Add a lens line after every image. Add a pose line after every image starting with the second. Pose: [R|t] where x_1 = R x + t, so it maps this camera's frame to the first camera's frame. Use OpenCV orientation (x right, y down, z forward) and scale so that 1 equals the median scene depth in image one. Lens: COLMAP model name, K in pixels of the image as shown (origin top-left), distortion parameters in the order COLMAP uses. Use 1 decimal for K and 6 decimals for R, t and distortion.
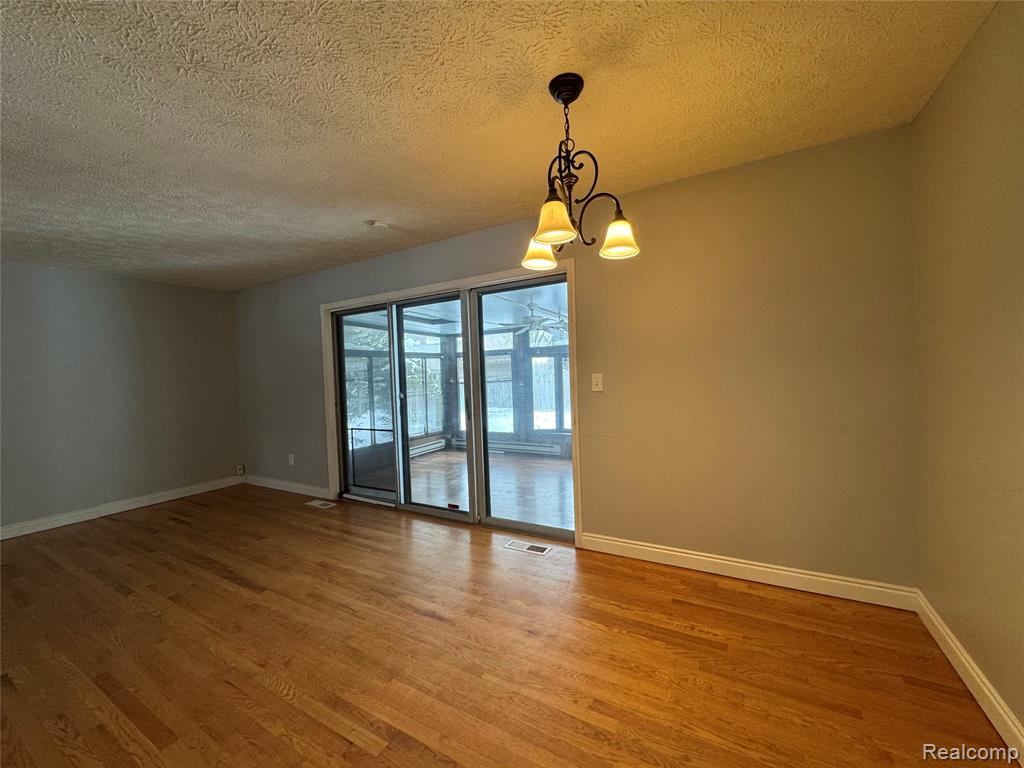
lens RADIAL K [[406.1, 0, 509.8], [0, 406.1, 382.3], [0, 0, 1]] dist [-0.000539, -0.000127]
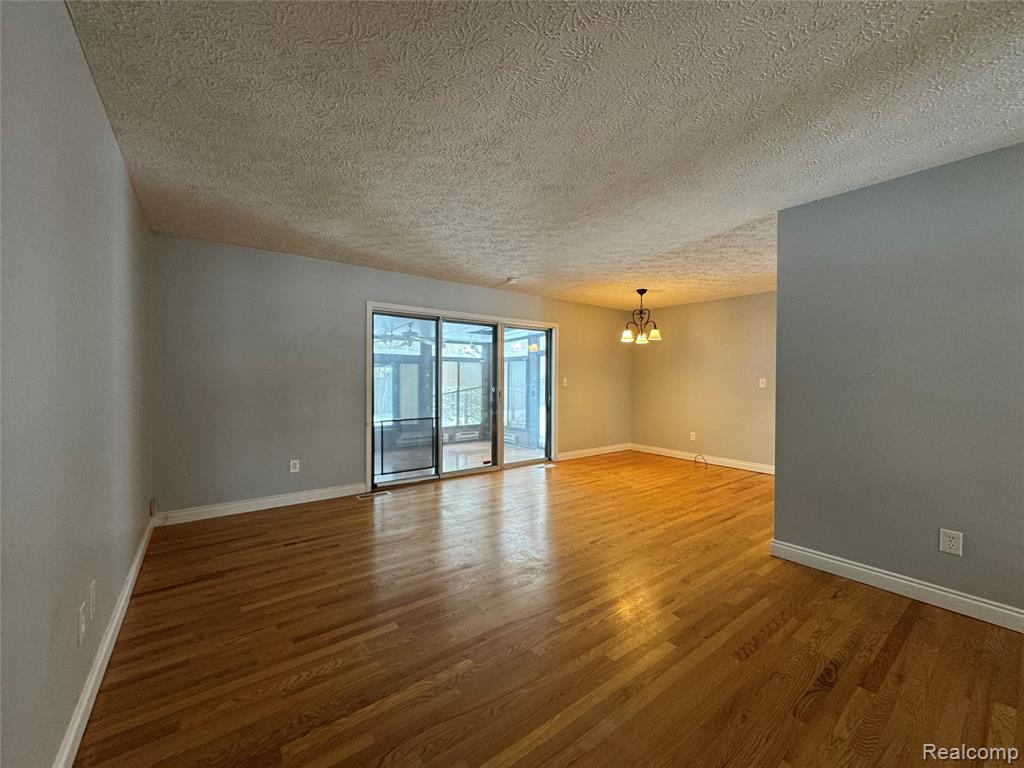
lens RADIAL K [[406.1, 0, 512.4], [0, 406.1, 384.4], [0, 0, 1]] dist [-0.000539, -0.000127]
pose [[0.376622, 0.025195, 0.926024, -1.917606], [-0.004697, 0.999669, -0.025289, 0.067410], [-0.926355, 0.005174, 0.376616, 0.426390]]
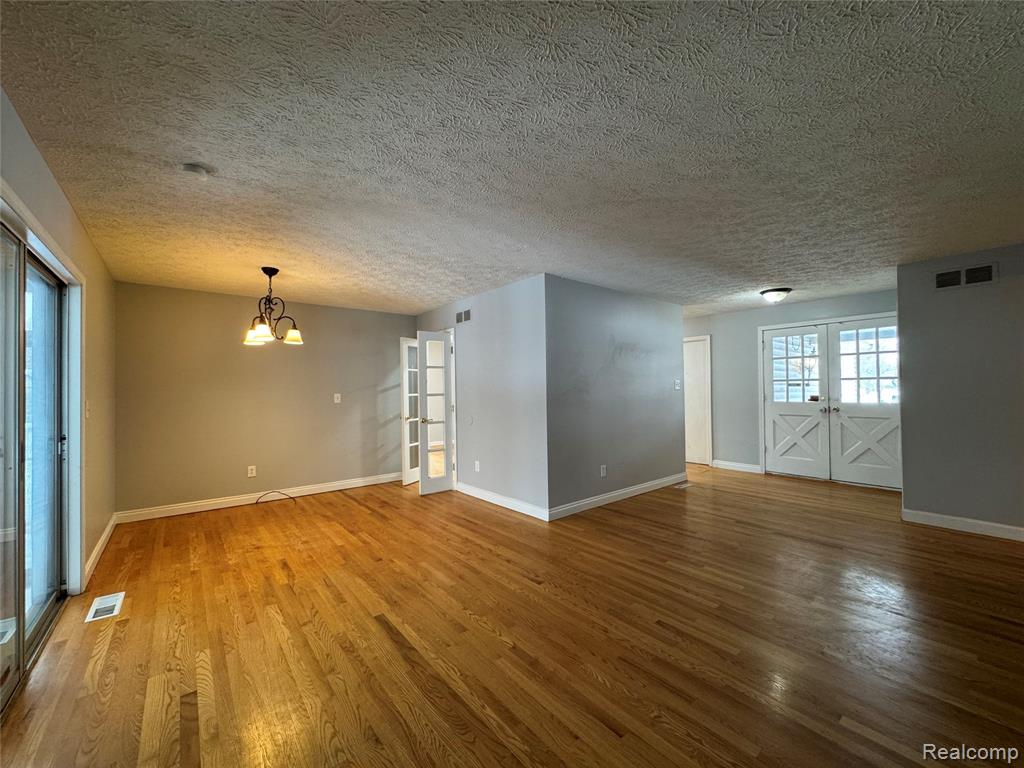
lens RADIAL K [[406.1, 0, 513.9], [0, 406.1, 384.5], [0, 0, 1]] dist [-0.000539, -0.000127]
pose [[-0.936690, 0.054928, 0.345826, -1.107906], [0.055120, 0.998437, -0.009287, 0.004183], [-0.345795, 0.010363, -0.938253, 1.560389]]
